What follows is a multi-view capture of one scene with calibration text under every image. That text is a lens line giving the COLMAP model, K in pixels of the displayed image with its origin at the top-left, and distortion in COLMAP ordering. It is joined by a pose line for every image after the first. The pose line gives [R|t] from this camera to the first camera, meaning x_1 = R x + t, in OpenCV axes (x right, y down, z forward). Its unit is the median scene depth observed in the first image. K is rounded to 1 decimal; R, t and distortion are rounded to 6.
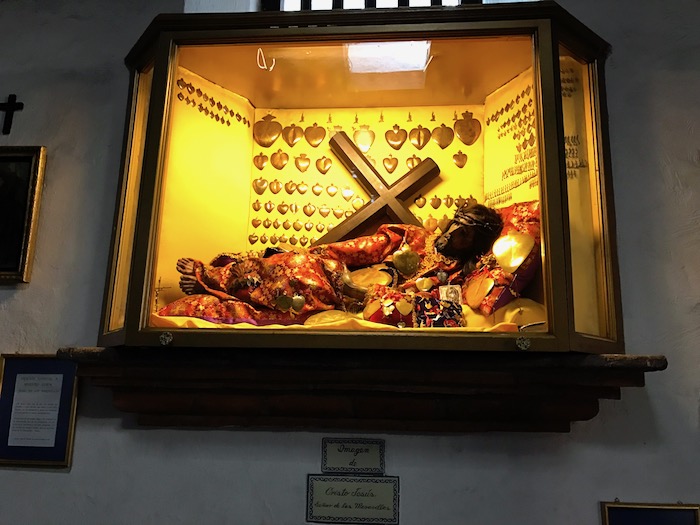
lens RADIAL K [[579.1, 0, 350.3], [0, 579.1, 262.4], [0, 0, 1]] dist [0.056127, -0.040801]
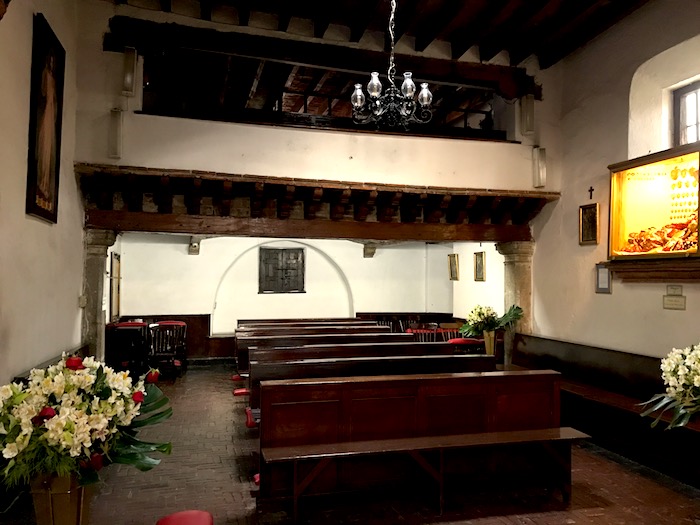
lens RADIAL K [[579.1, 0, 350.6], [0, 579.1, 263.1], [0, 0, 1]] dist [0.056127, -0.040801]
pose [[0.329636, -0.044799, -0.943045, 2.433307], [0.186544, 0.982272, 0.018543, -0.206800], [0.925495, -0.182031, 0.332149, -1.681108]]
